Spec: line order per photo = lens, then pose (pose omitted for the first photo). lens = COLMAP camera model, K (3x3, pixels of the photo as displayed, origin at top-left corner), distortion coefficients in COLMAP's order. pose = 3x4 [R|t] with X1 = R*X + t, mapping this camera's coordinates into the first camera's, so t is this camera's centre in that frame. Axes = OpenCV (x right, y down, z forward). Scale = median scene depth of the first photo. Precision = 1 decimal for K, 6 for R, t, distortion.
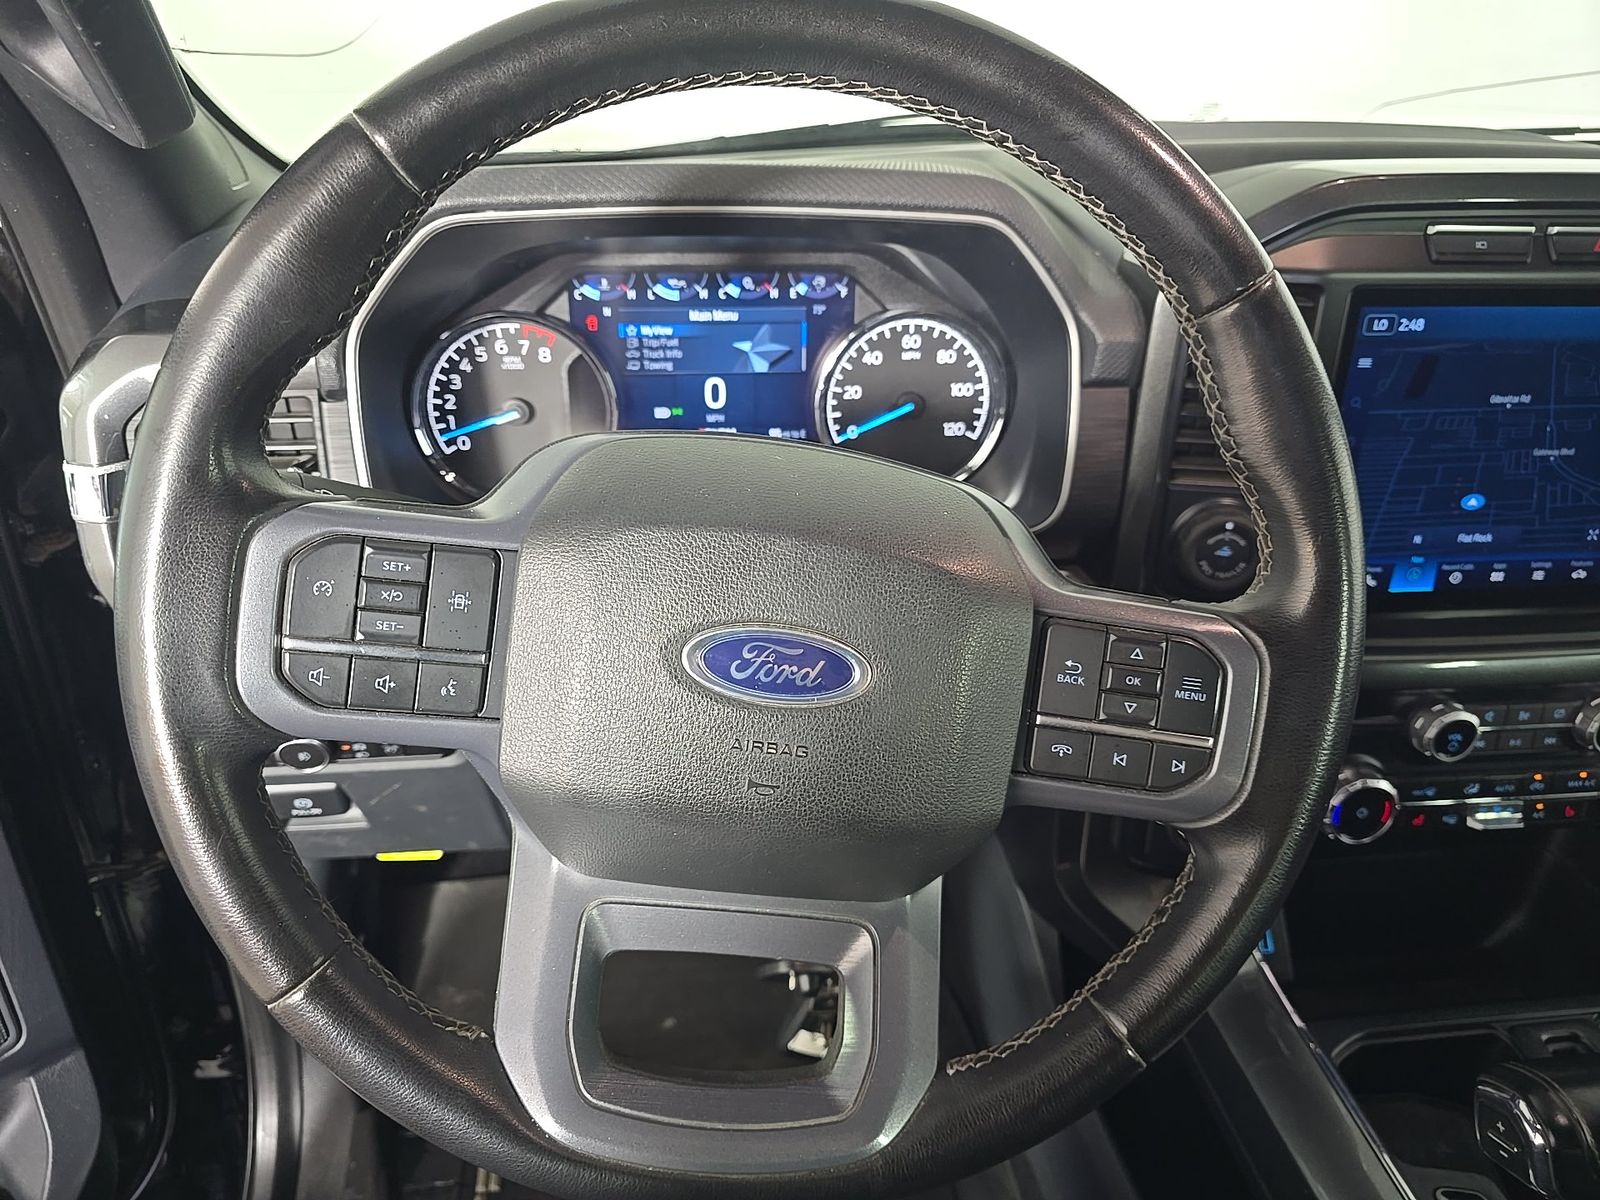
lens RADIAL K [[1075.8, 0, 800.0], [0, 1075.8, 600.0], [0, 0, 1]] dist [0.031621, -0.036616]
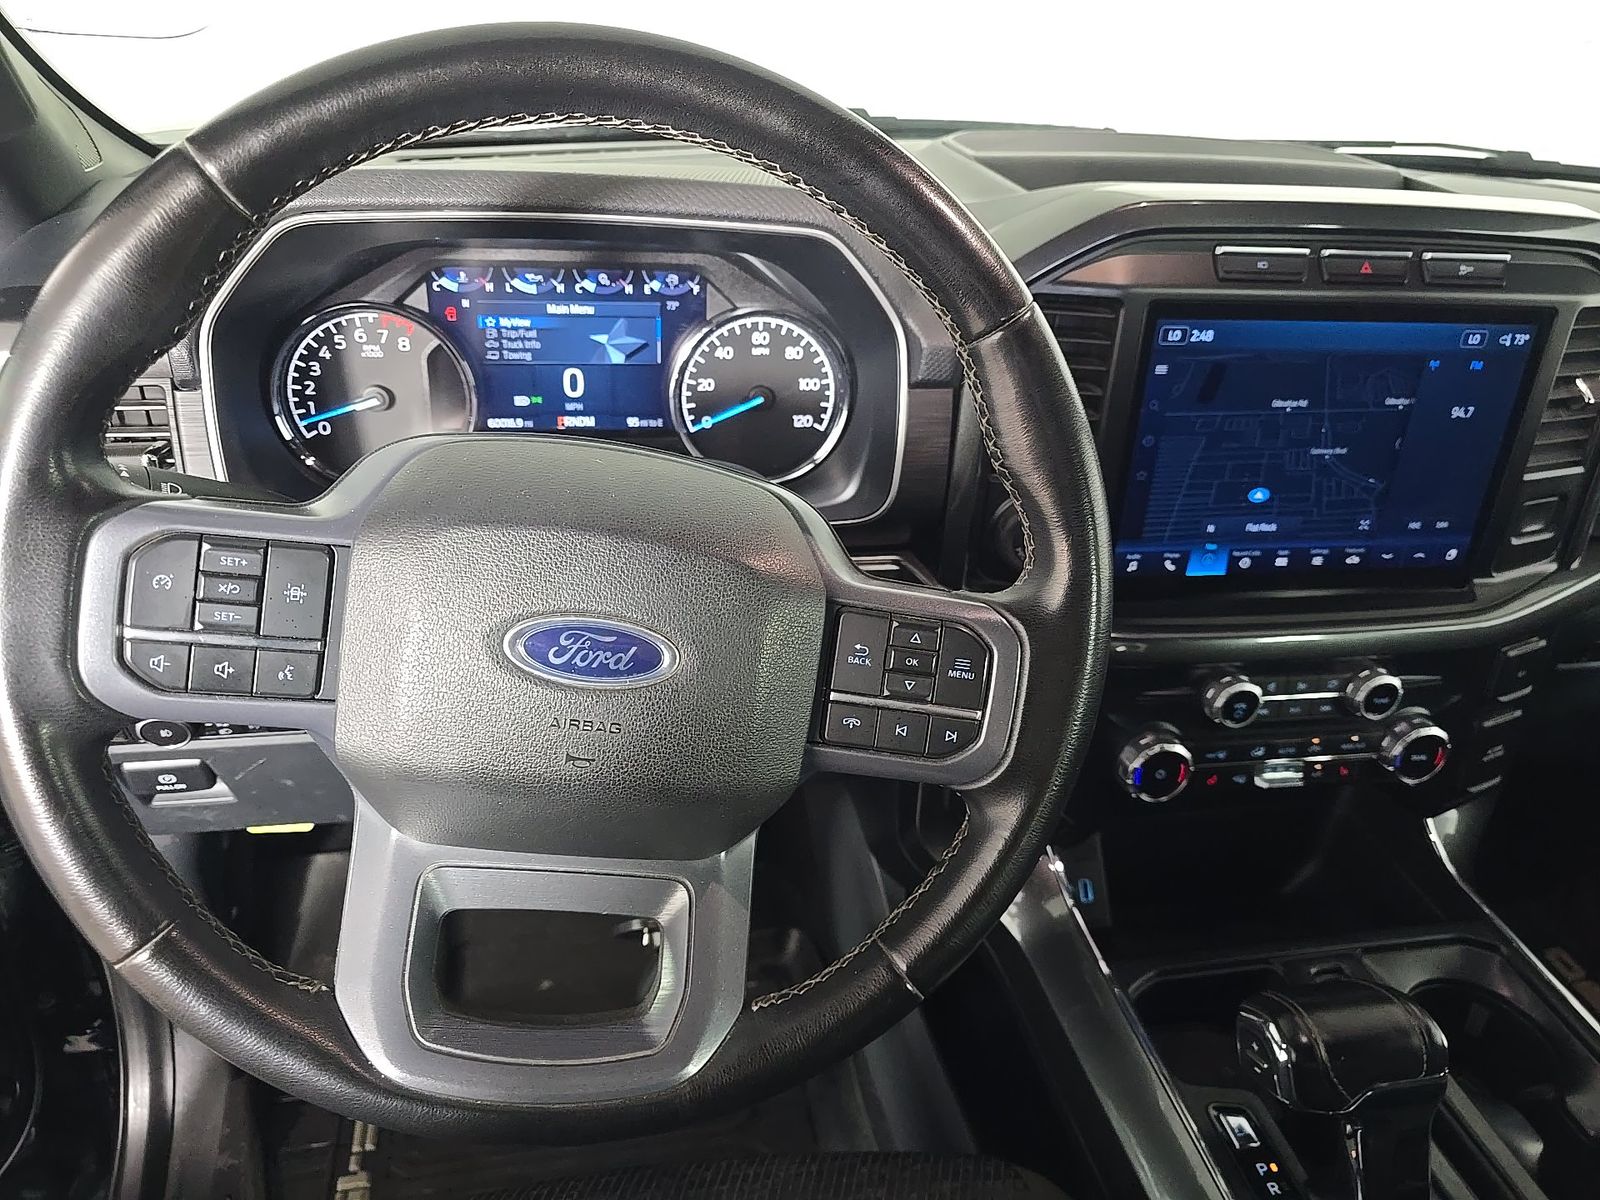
lens RADIAL K [[1075.2, 0, 795.0], [0, 1075.2, 597.0], [0, 0, 1]] dist [0.036469, -0.037166]
pose [[0.996658, 0.000174, 0.081690, 0.055682], [-0.002358, 0.999642, 0.026634, -0.014528], [-0.081656, -0.026737, 0.996302, -0.072739]]
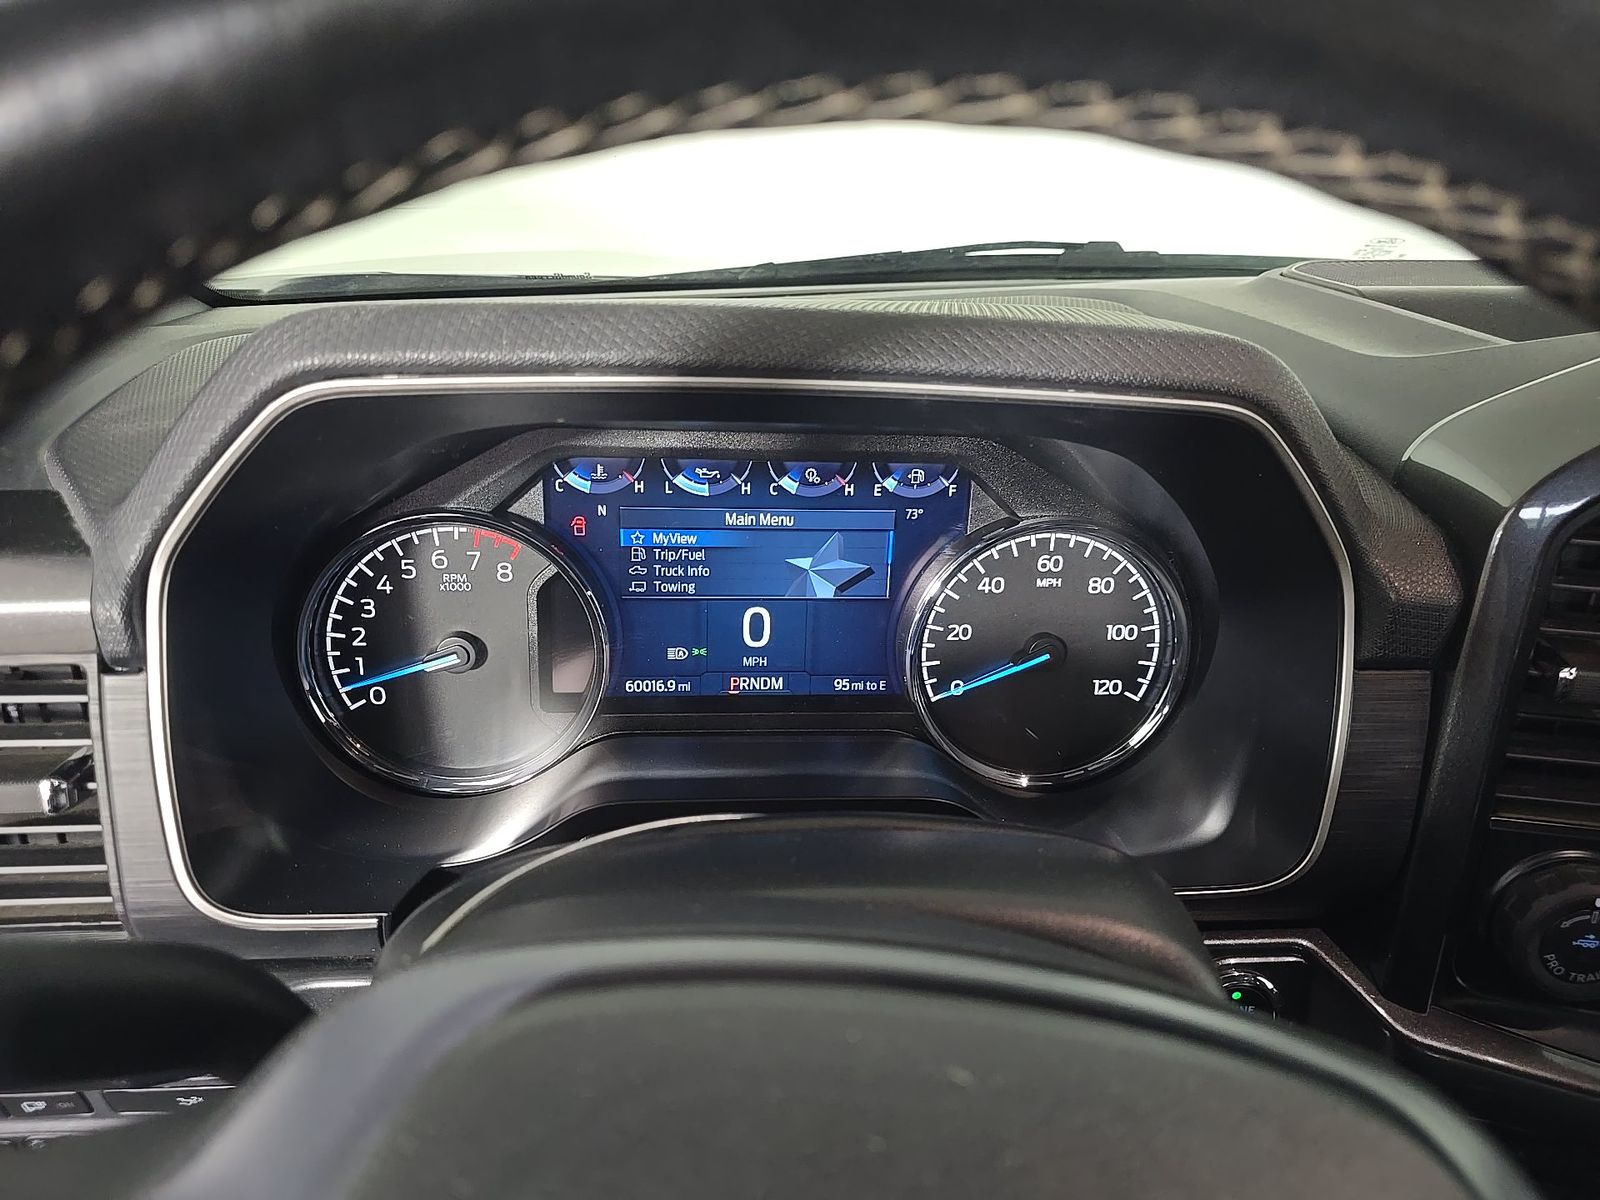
lens RADIAL K [[1048.5, 0, 800.0], [0, 1048.5, 600.0], [0, 0, 1]] dist [0.099364, -0.147123]
pose [[0.999460, 0.028606, -0.016156, -0.046044], [-0.030097, 0.994417, -0.101141, -0.160133], [0.013172, 0.101572, 0.994741, 0.379808]]
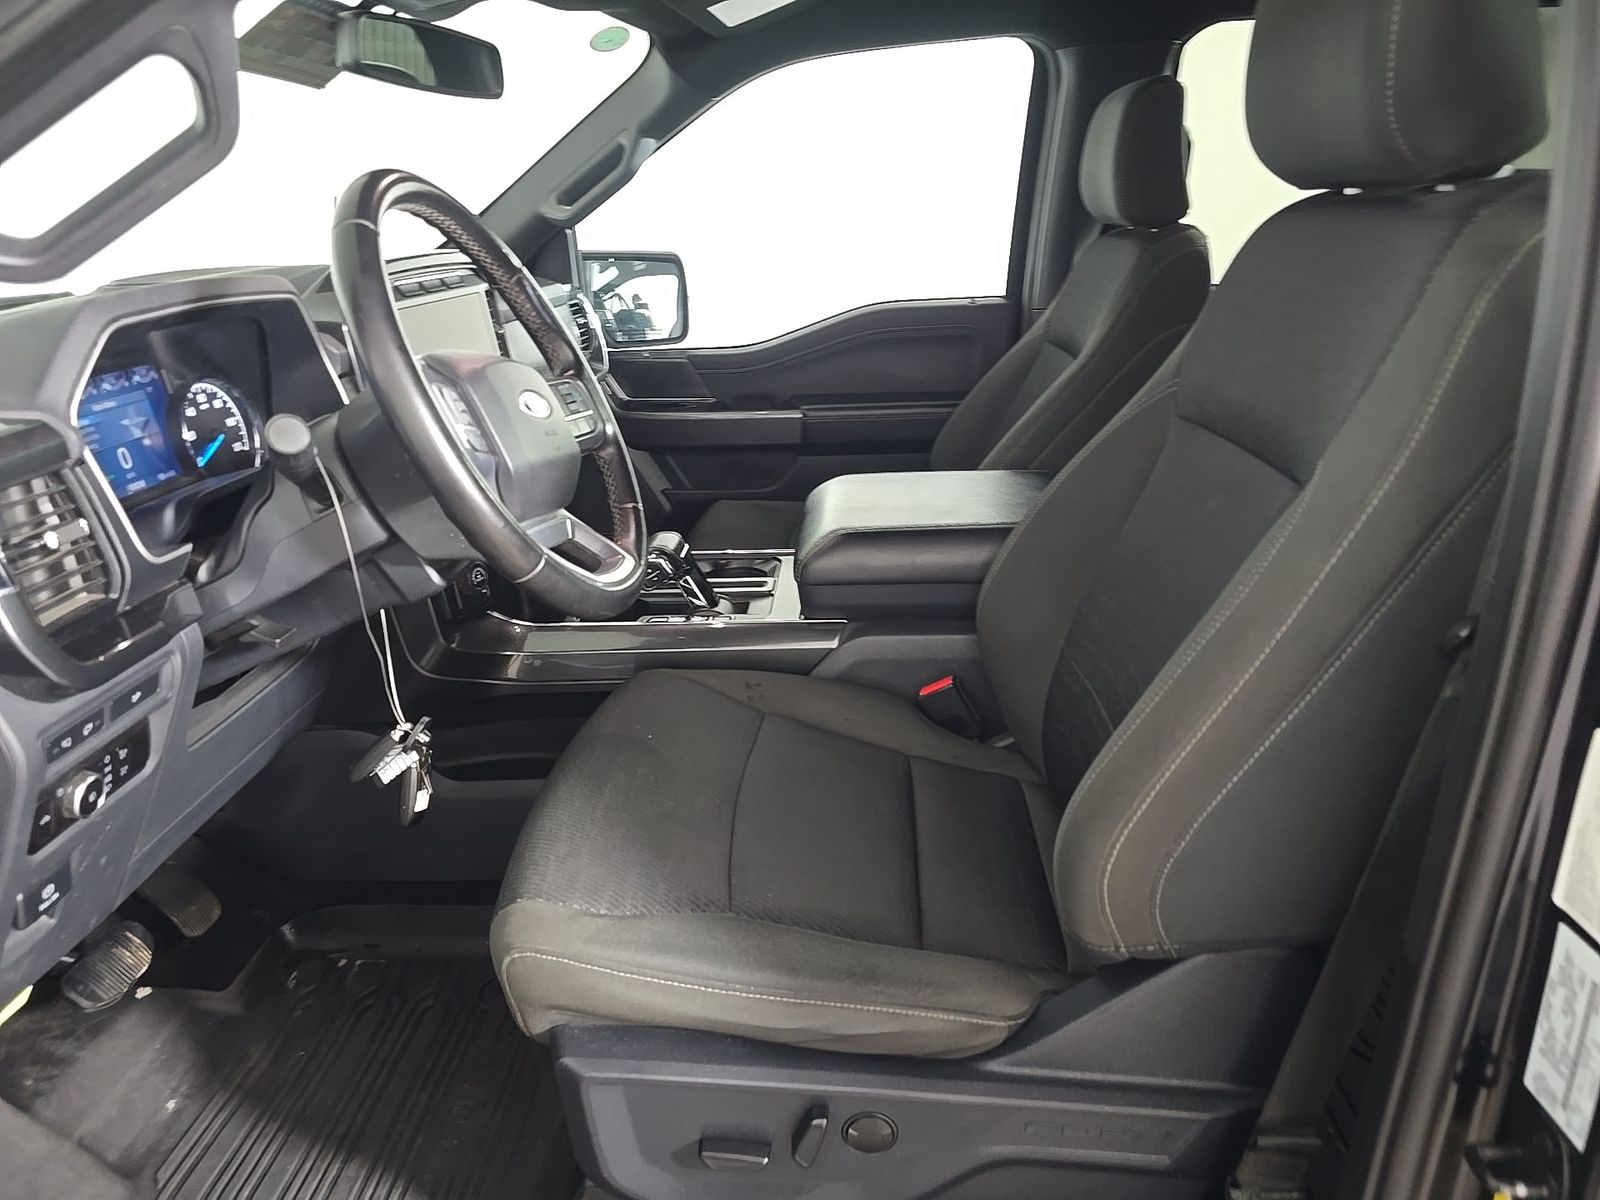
lens RADIAL K [[1075.8, 0, 800.0], [0, 1075.8, 600.0], [0, 0, 1]] dist [0.031621, -0.036616]
pose [[0.150167, -0.357747, 0.921666, -1.468152], [0.517218, 0.822917, 0.235147, 0.092705], [-0.842577, 0.441390, 0.308608, -0.106666]]
